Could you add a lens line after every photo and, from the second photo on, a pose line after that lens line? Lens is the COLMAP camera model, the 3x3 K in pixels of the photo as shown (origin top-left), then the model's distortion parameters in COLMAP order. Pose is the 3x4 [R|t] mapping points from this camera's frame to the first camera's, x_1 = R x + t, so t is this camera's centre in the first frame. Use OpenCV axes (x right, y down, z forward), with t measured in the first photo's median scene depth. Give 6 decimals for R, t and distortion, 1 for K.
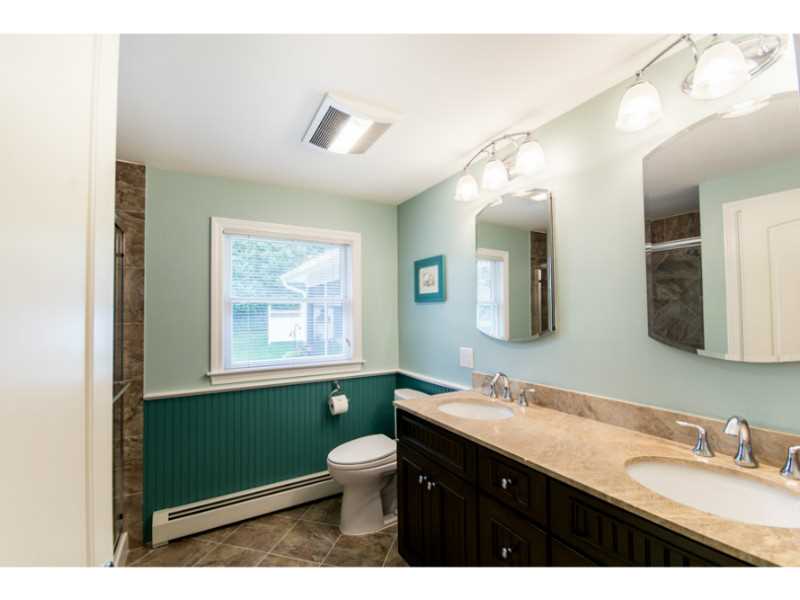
lens RADIAL K [[349.5, 0, 399.6], [0, 349.5, 307.4], [0, 0, 1]] dist [0.001555, -0.006805]
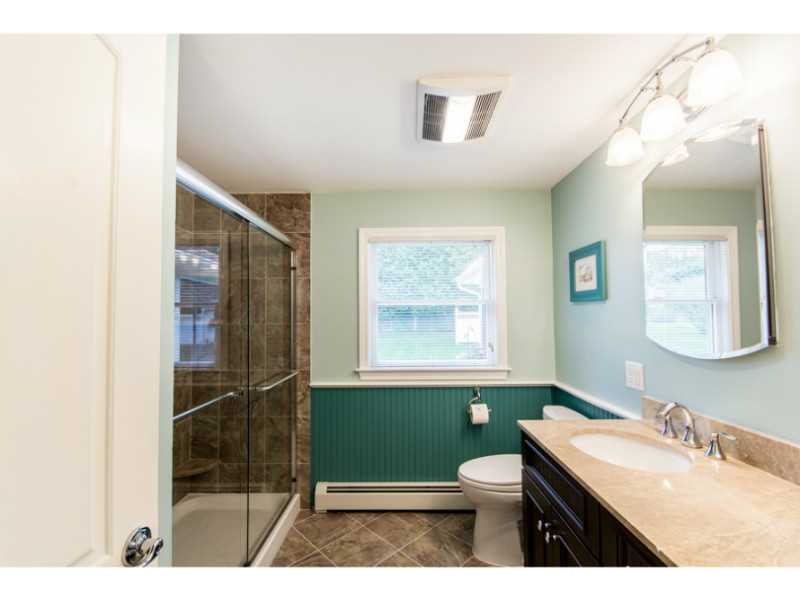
lens RADIAL K [[349.5, 0, 399.6], [0, 349.5, 307.4], [0, 0, 1]] dist [0.001555, -0.006805]
pose [[0.858759, -0.009758, -0.512287, 0.148562], [0.007688, 0.999951, -0.006160, -0.000502], [0.512322, 0.001351, 0.858792, 0.115110]]
